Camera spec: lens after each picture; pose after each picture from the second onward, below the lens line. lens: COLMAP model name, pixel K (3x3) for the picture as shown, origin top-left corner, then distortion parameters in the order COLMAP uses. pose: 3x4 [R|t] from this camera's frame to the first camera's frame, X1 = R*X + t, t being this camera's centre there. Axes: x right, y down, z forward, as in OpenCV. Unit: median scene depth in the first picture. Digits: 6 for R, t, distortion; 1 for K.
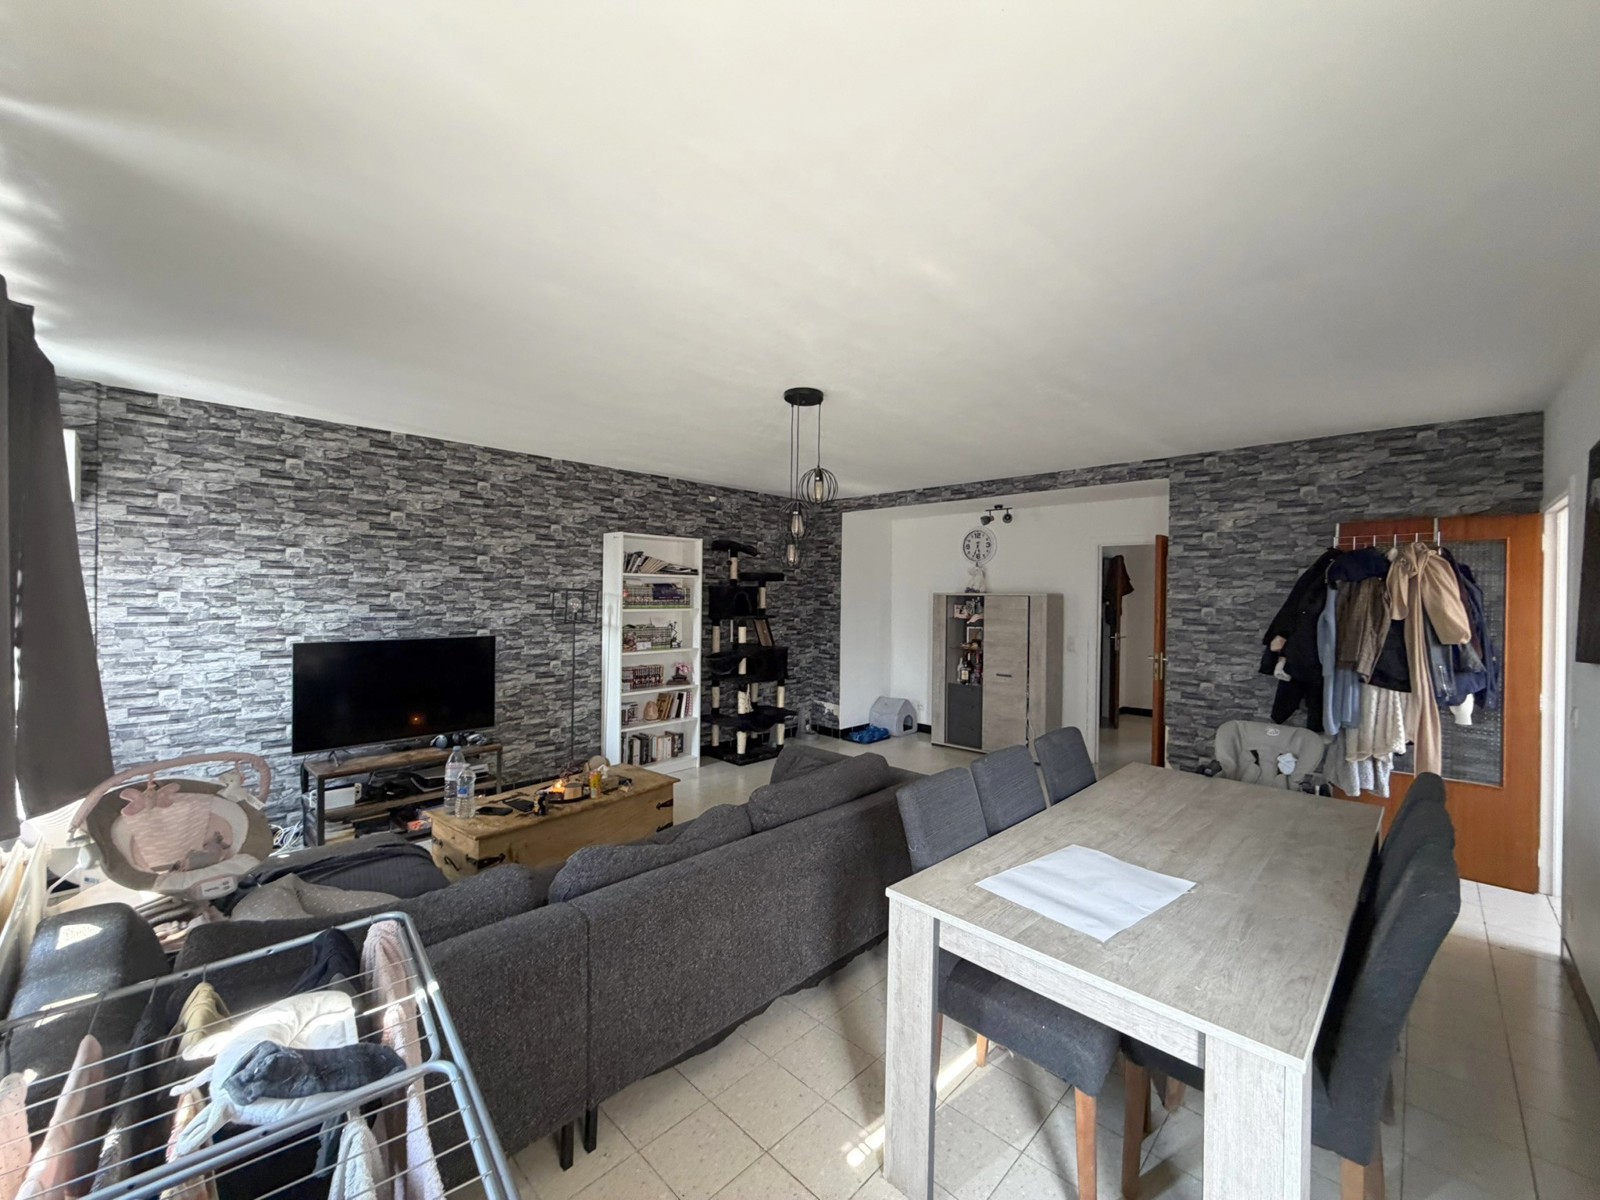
lens RADIAL K [[651.7, 0, 800.0], [0, 651.7, 600.0], [0, 0, 1]] dist [0.000271, -0.000025]
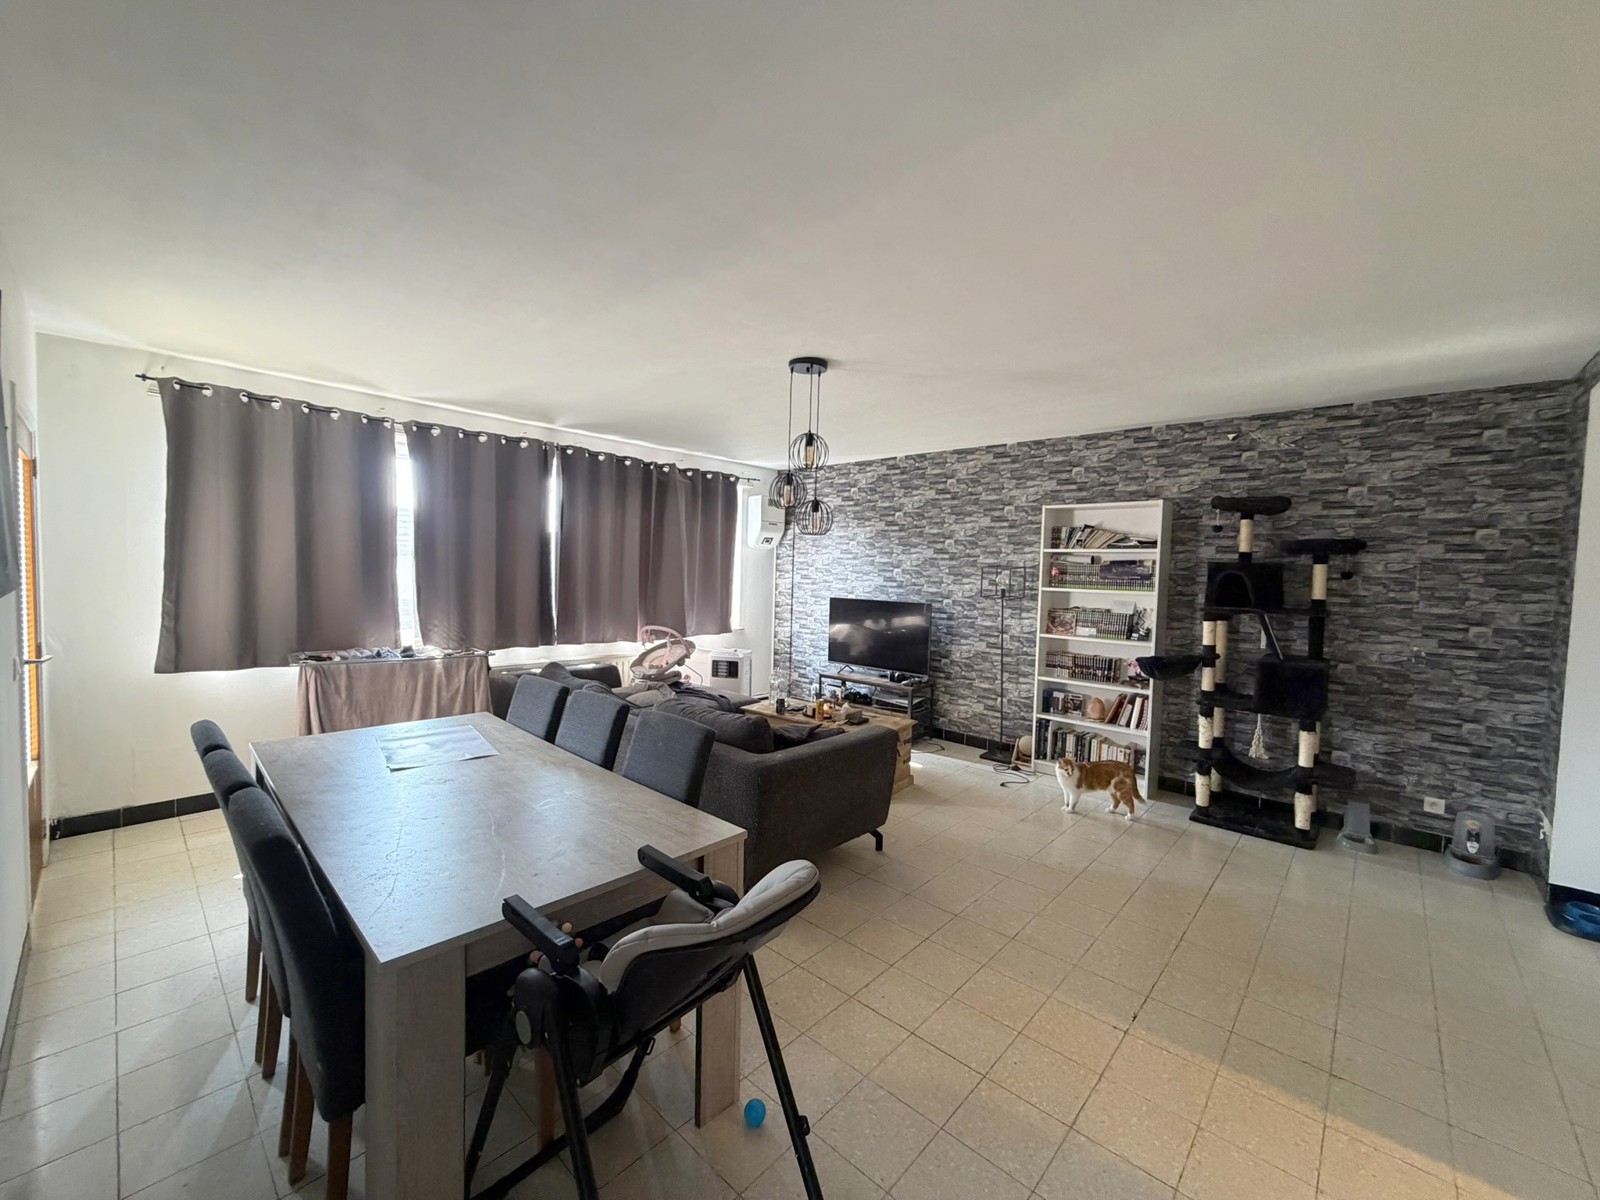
lens RADIAL K [[625.6, 0, 824.3], [0, 625.6, 592.0], [0, 0, 1]] dist [-0.000366, -0.000016]
pose [[0.046067, 0.036040, -0.998288, 0.576554], [-0.025237, 0.999072, 0.034903, -0.003400], [0.998620, 0.023586, 0.046934, 0.600358]]
